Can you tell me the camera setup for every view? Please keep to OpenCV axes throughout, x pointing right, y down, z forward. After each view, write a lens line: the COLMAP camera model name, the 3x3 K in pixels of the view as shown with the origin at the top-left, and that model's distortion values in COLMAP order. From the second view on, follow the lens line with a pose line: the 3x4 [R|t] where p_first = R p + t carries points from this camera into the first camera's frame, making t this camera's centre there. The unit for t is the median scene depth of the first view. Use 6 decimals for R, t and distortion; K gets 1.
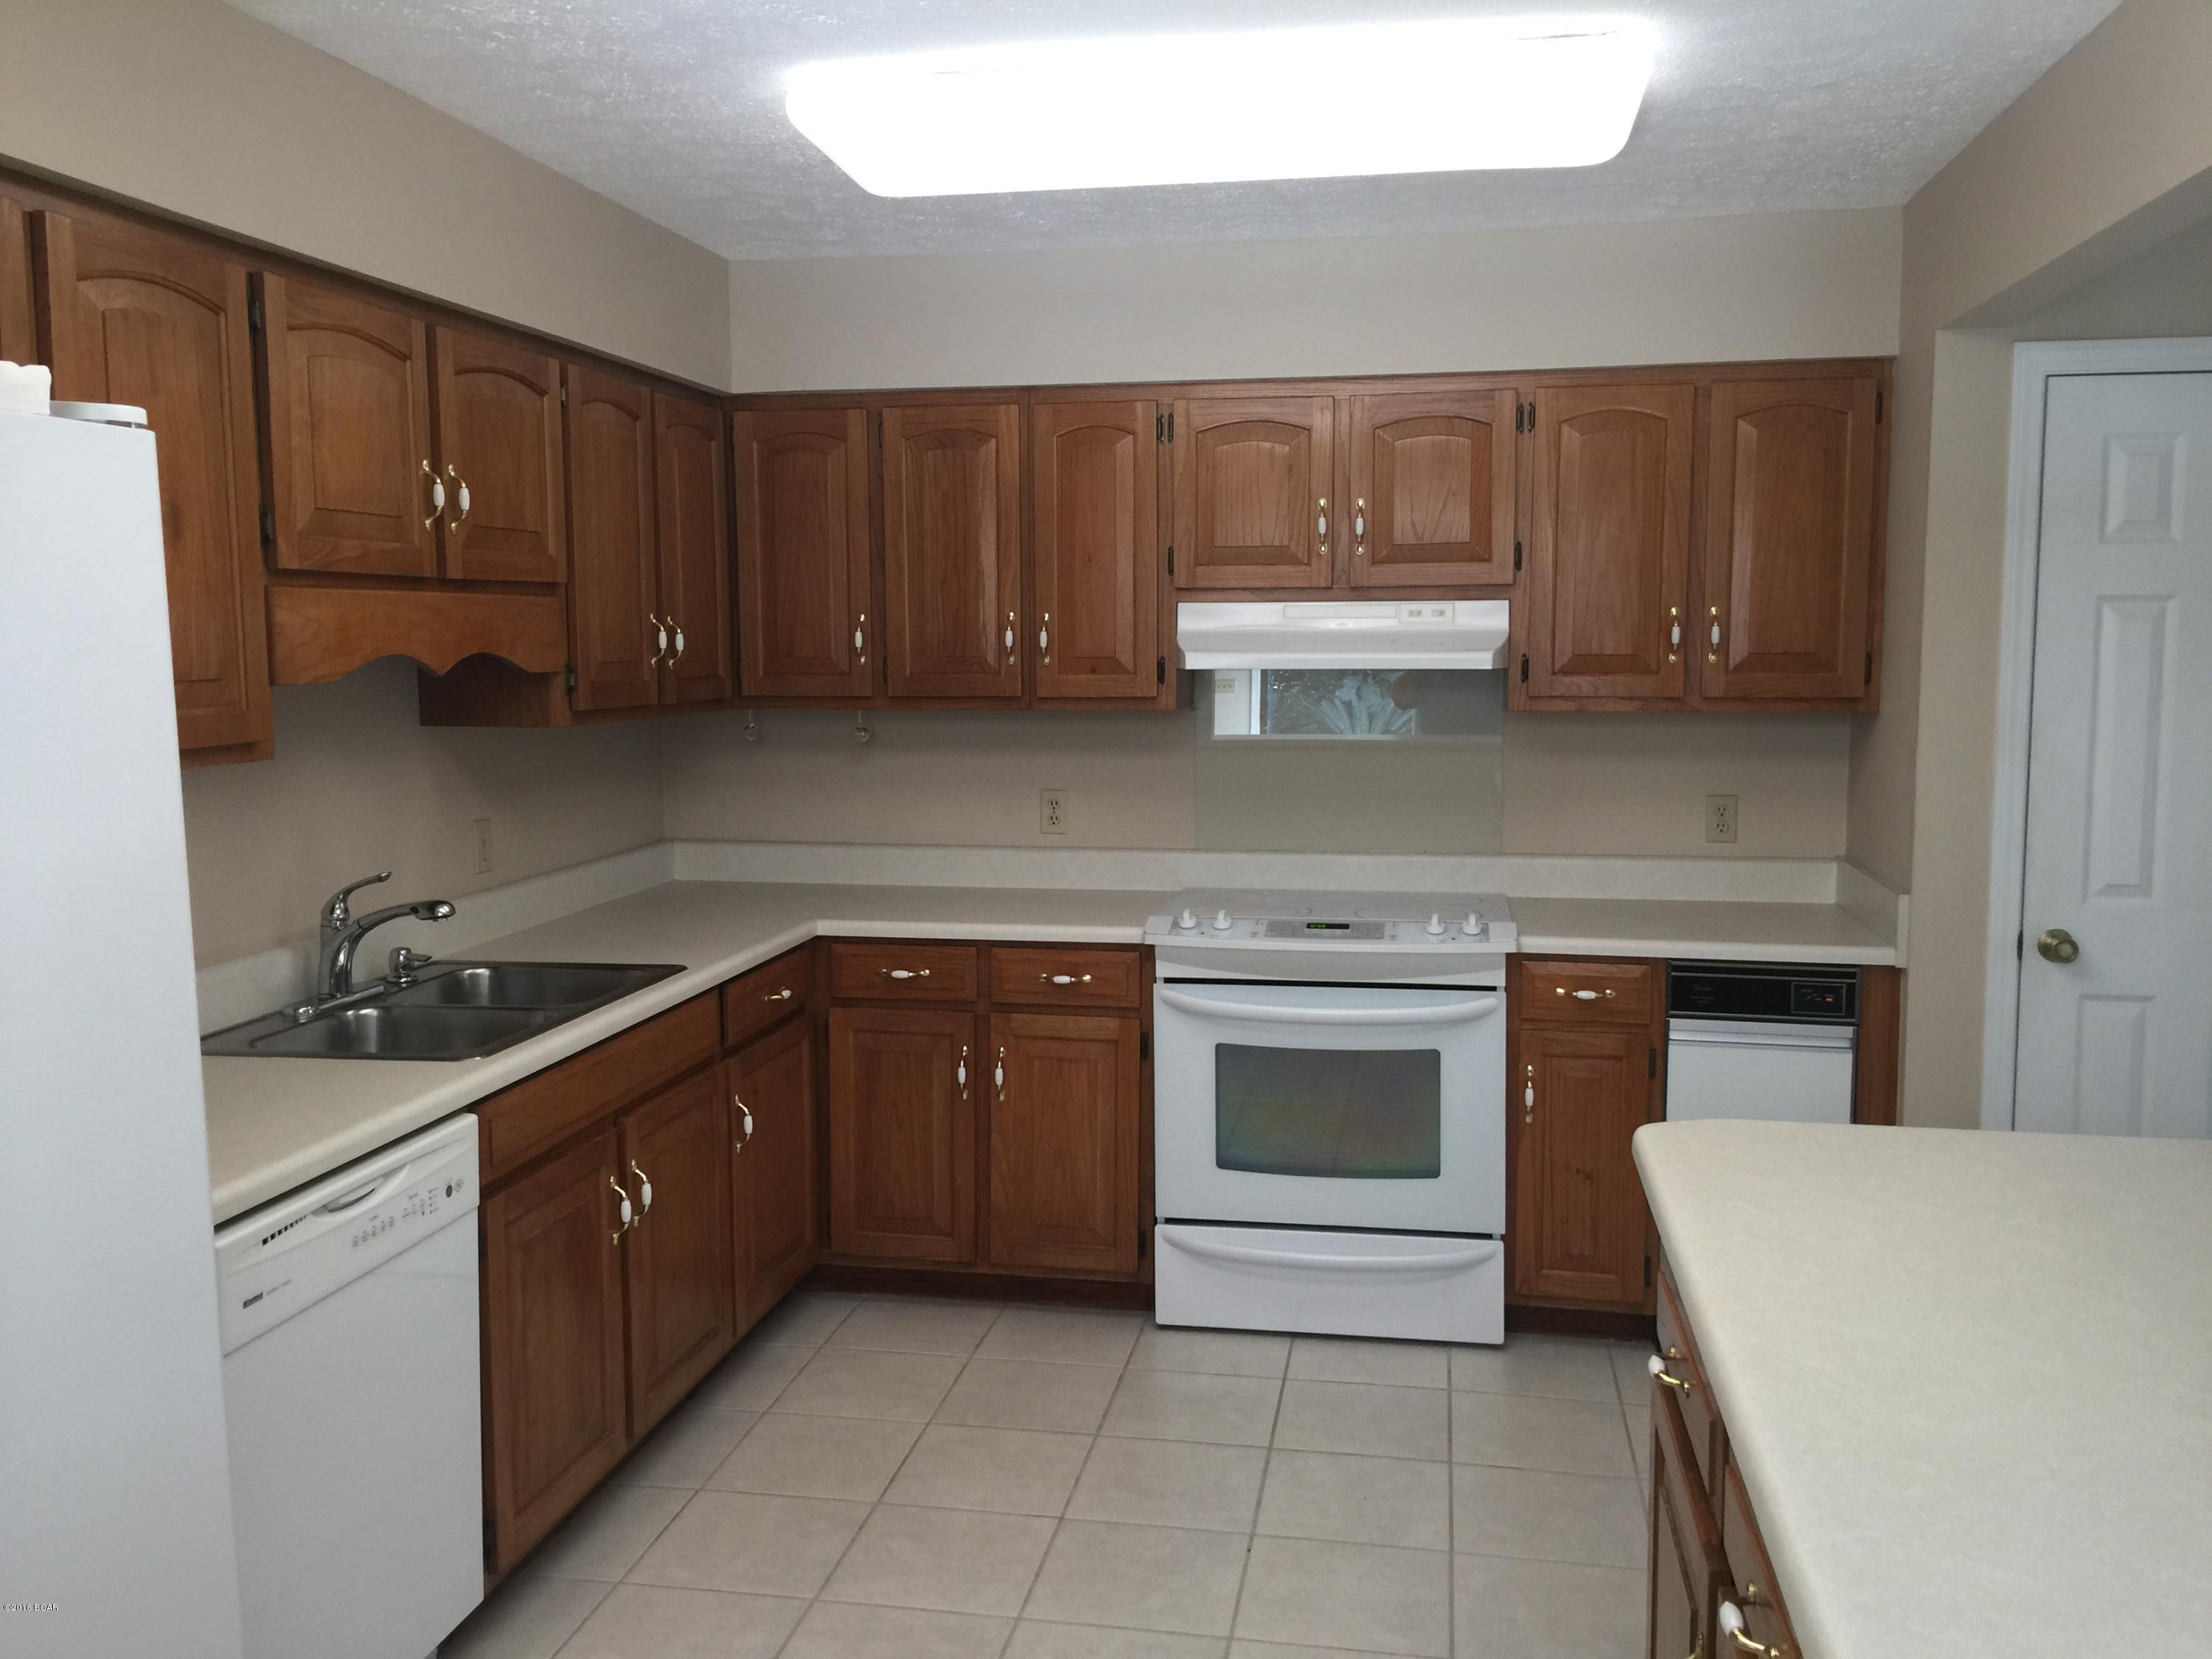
lens RADIAL K [[1863.7, 0, 1091.9], [0, 1863.7, 817.3], [0, 0, 1]] dist [0.083636, -0.109953]
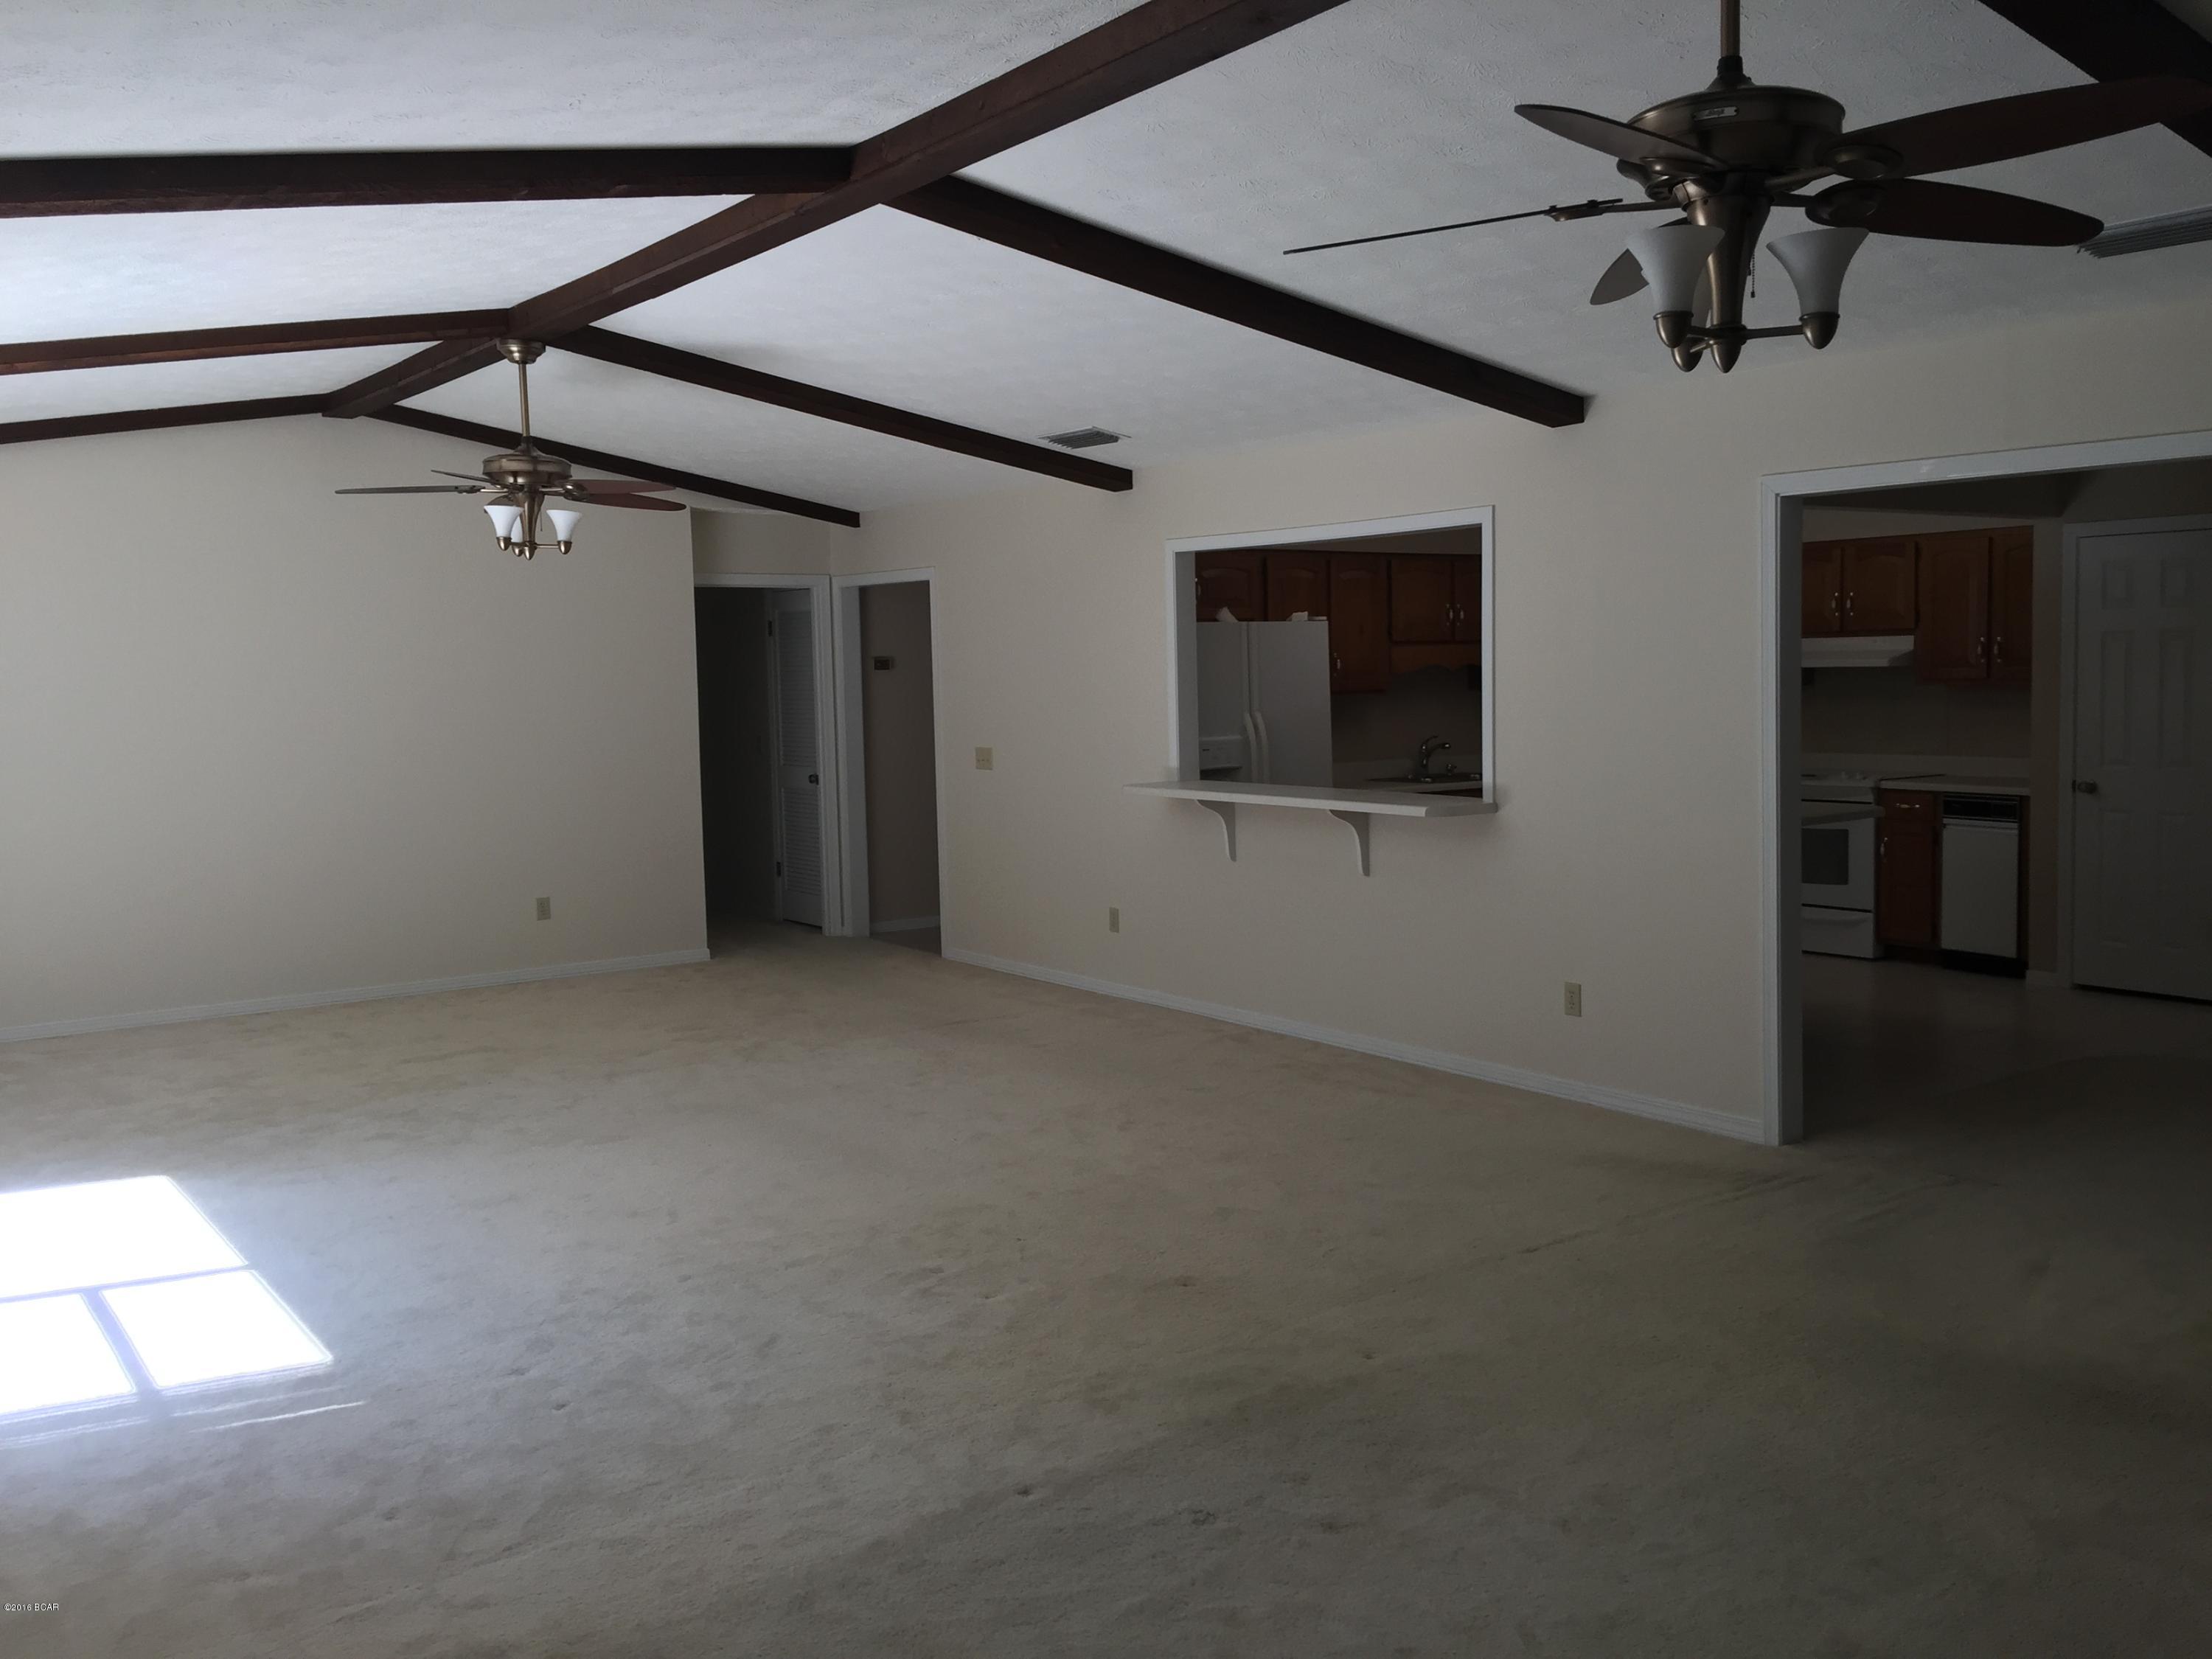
lens RADIAL K [[1863.7, 0, 1102.6], [0, 1863.7, 797.4], [0, 0, 1]] dist [0.083636, -0.109953]
pose [[0.729683, 0.040234, -0.682601, 1.099322], [-0.052178, 0.998633, 0.003085, 0.124846], [0.681792, 0.033366, 0.730785, -1.342254]]
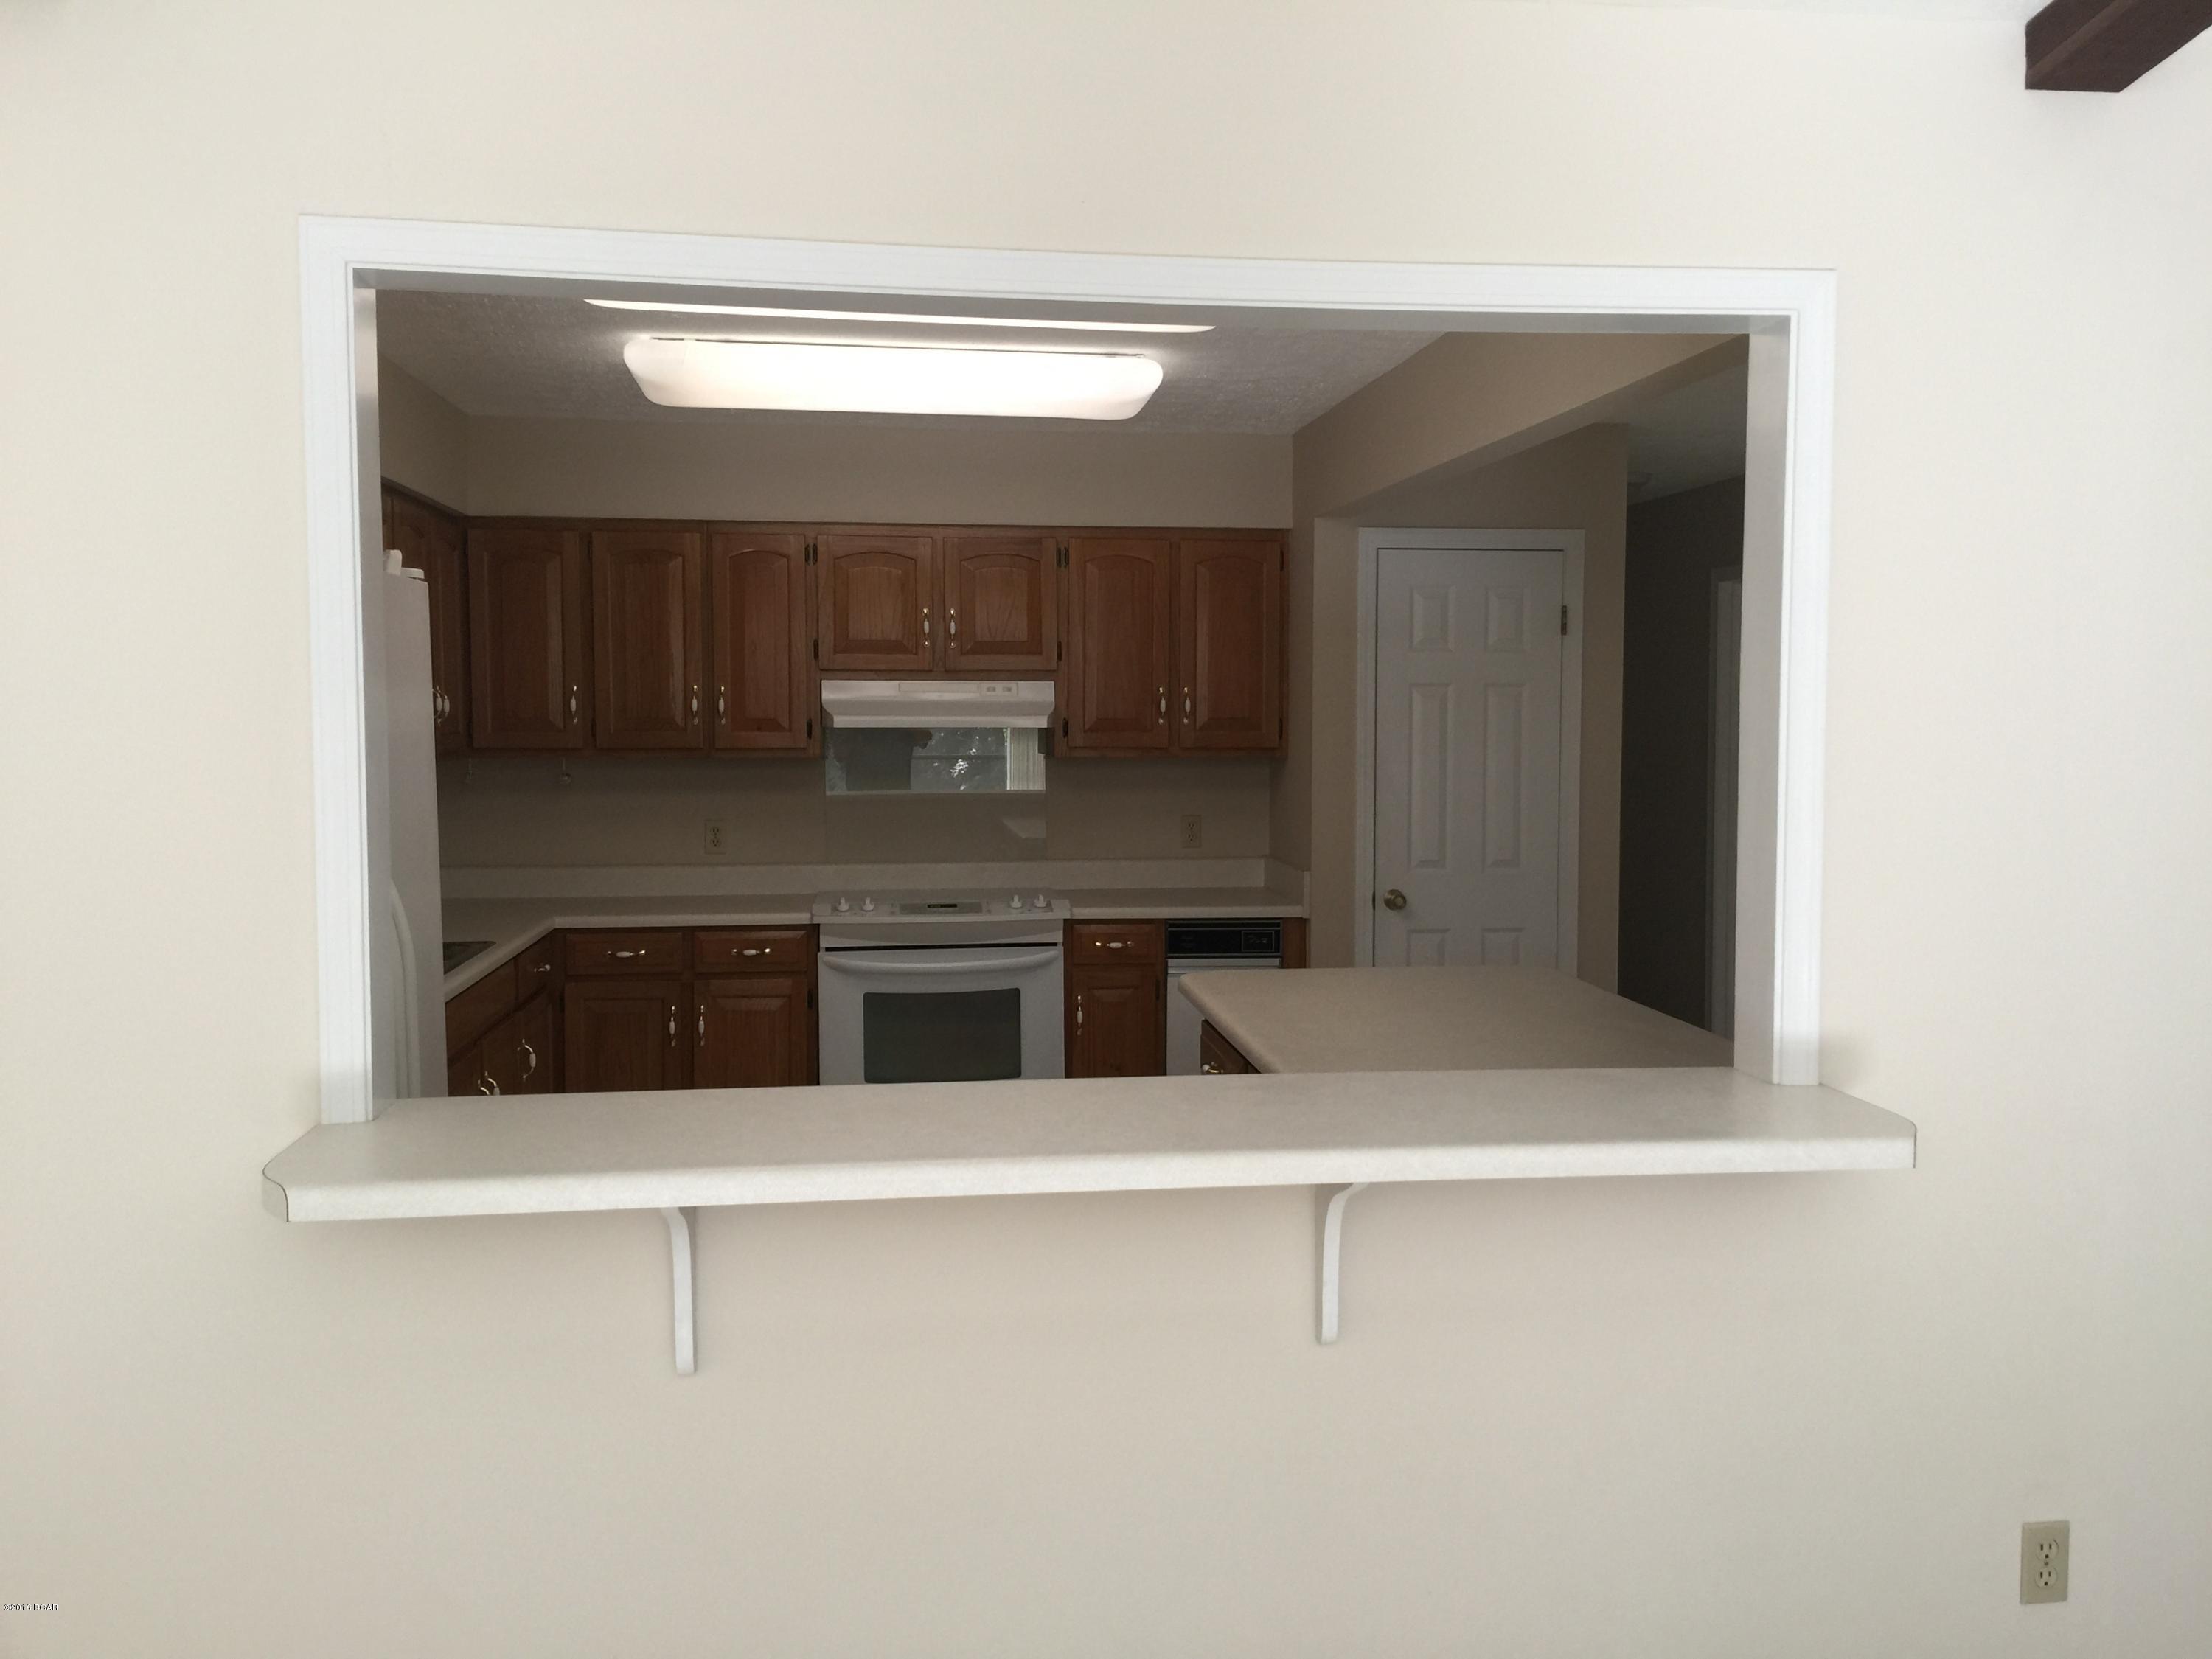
lens RADIAL K [[1863.7, 0, 1113.8], [0, 1863.7, 823.3], [0, 0, 1]] dist [0.083636, -0.109953]
pose [[0.950567, -0.013757, 0.310214, -0.191818], [0.025379, 0.999118, -0.033460, 0.046171], [-0.309480, 0.039679, 0.950078, -0.403345]]
